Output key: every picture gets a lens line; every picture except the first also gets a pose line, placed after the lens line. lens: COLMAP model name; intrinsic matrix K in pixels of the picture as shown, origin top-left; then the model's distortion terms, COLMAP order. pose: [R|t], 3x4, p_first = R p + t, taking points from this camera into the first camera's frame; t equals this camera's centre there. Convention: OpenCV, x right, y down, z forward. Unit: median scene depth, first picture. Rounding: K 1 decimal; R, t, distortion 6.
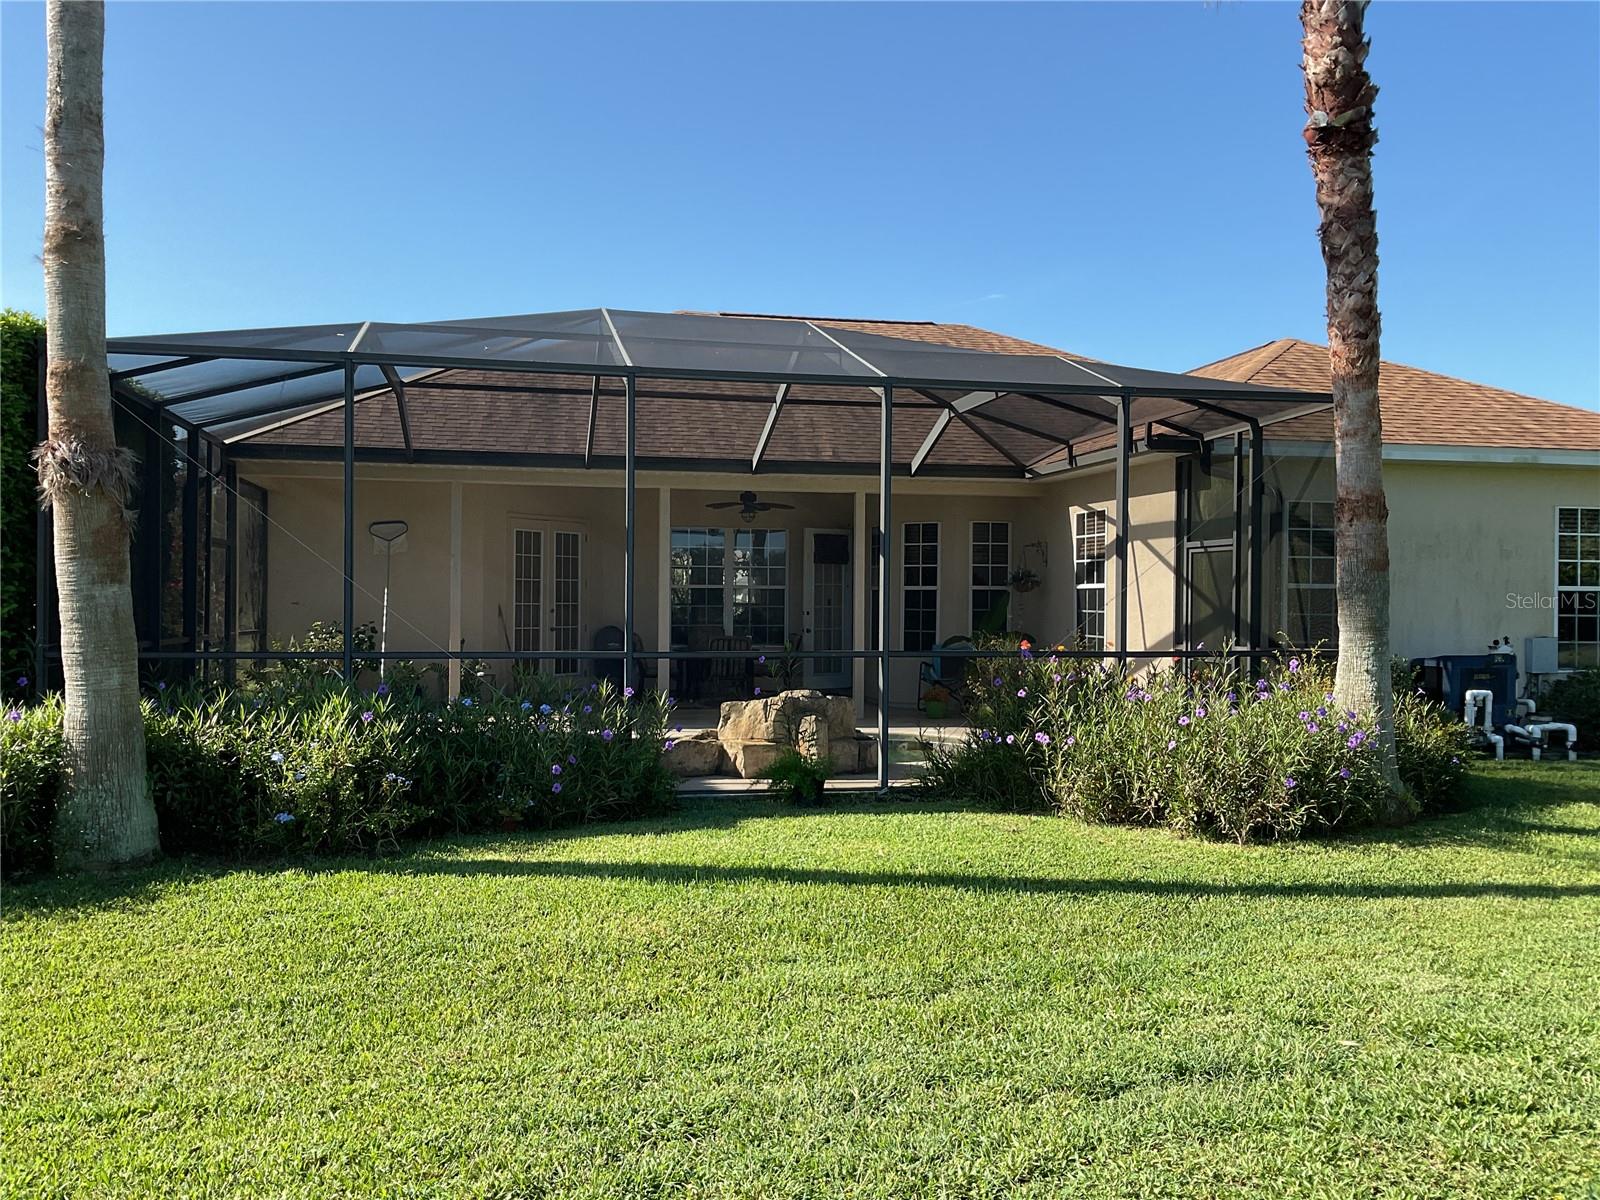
lens RADIAL K [[1315.4, 0, 795.0], [0, 1315.4, 598.0], [0, 0, 1]] dist [0.101463, -0.183267]
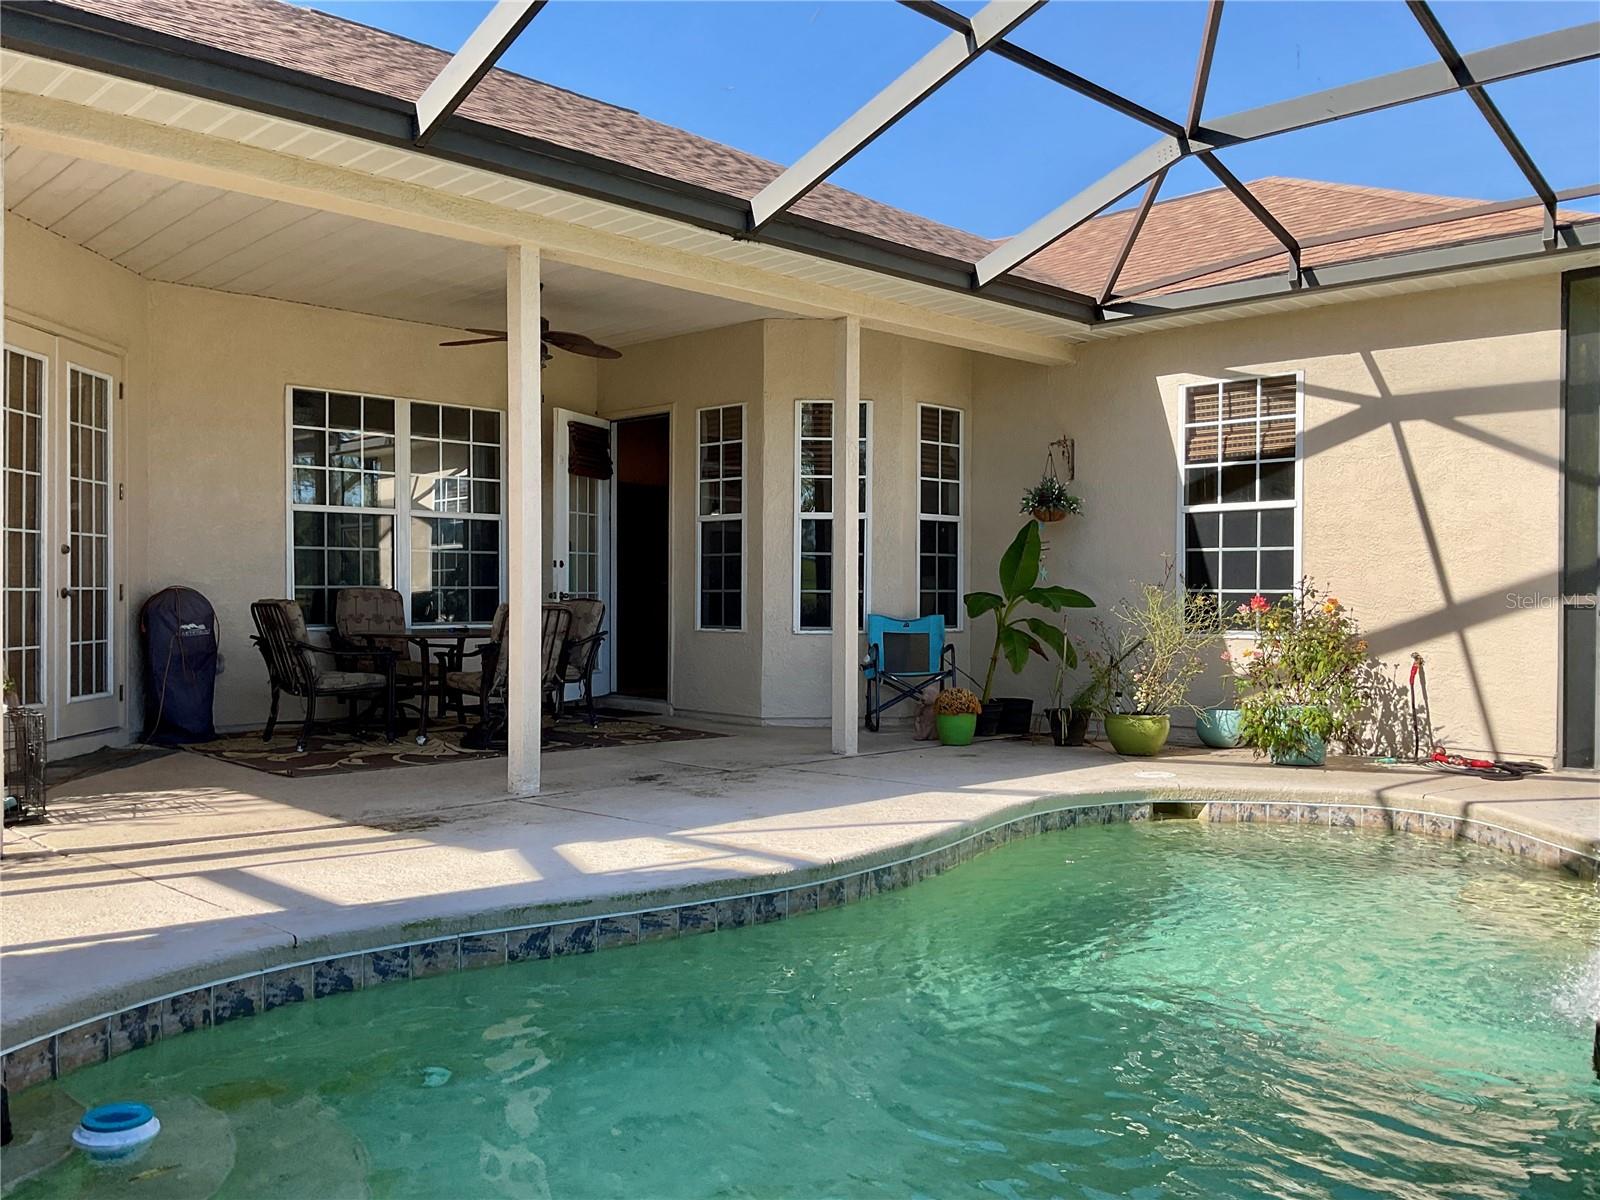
lens RADIAL K [[1315.4, 0, 795.0], [0, 1315.4, 598.0], [0, 0, 1]] dist [0.101463, -0.183267]
pose [[0.834014, -0.007533, 0.551692, -0.262901], [0.001666, 0.999937, 0.011135, 0.024229], [-0.551741, -0.008368, 0.833974, 0.598905]]
